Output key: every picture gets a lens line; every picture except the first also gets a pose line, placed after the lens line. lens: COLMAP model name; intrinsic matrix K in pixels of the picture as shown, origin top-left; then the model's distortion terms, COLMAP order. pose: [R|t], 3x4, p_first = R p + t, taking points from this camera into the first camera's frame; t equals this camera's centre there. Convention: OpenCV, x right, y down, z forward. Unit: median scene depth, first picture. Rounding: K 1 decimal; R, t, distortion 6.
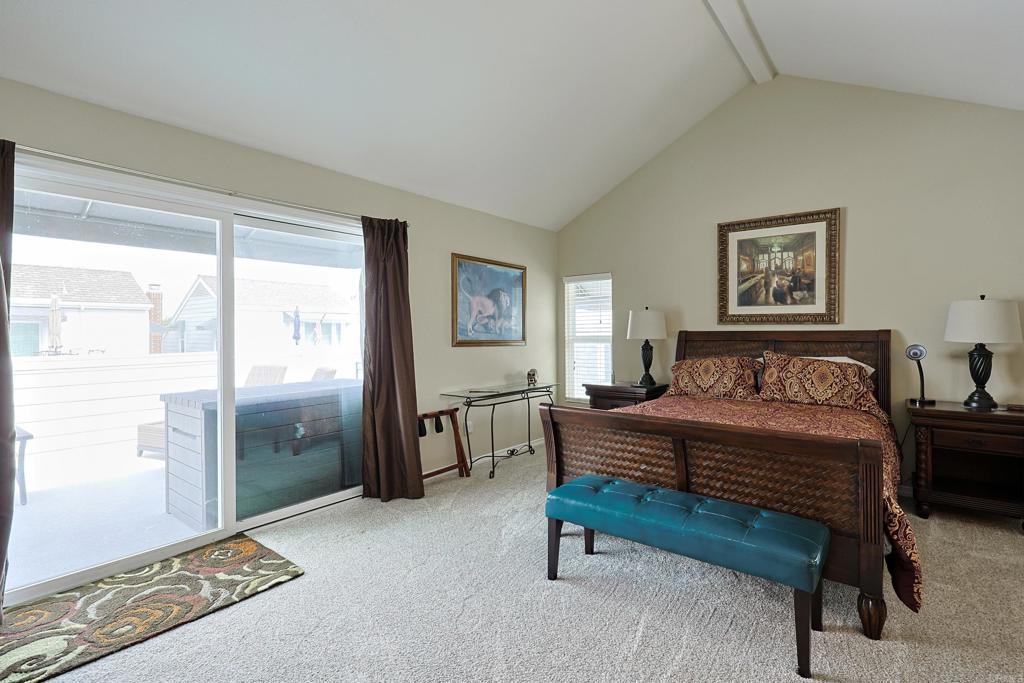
lens RADIAL K [[473.9, 0, 513.8], [0, 473.9, 331.4], [0, 0, 1]] dist [-0.000342, -0.000137]
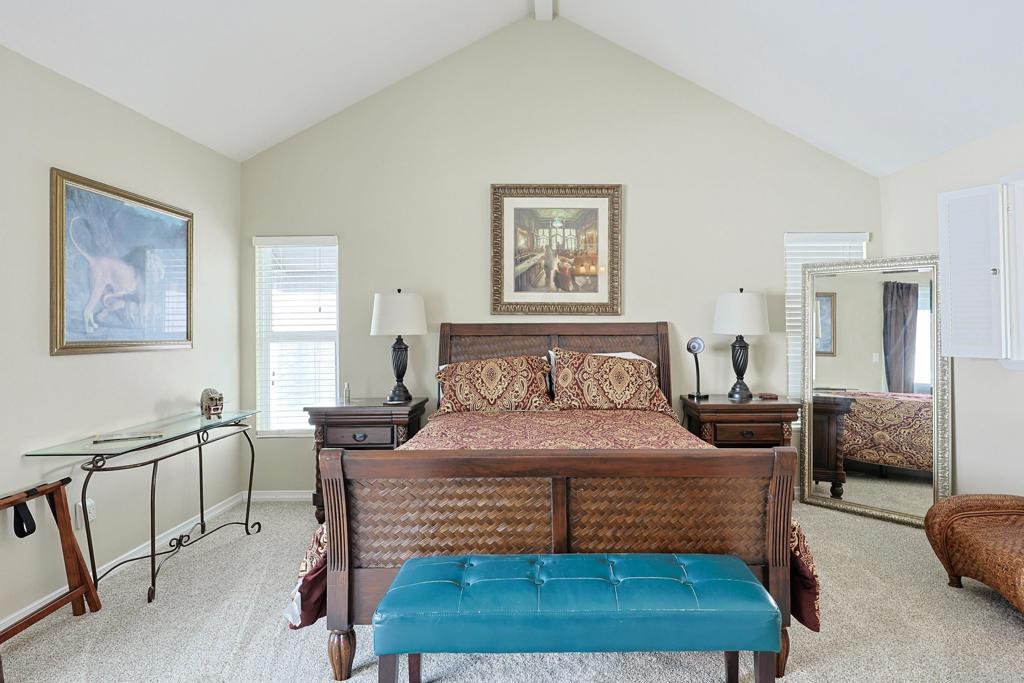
lens RADIAL K [[611.6, 0, 510.2], [0, 611.6, 312.8], [0, 0, 1]] dist [0.000705, -0.000255]
pose [[0.779024, 0.010293, 0.626909, -0.175513], [0.001497, 0.999832, -0.018276, 0.000174], [-0.626992, 0.015176, 0.778878, 0.219720]]
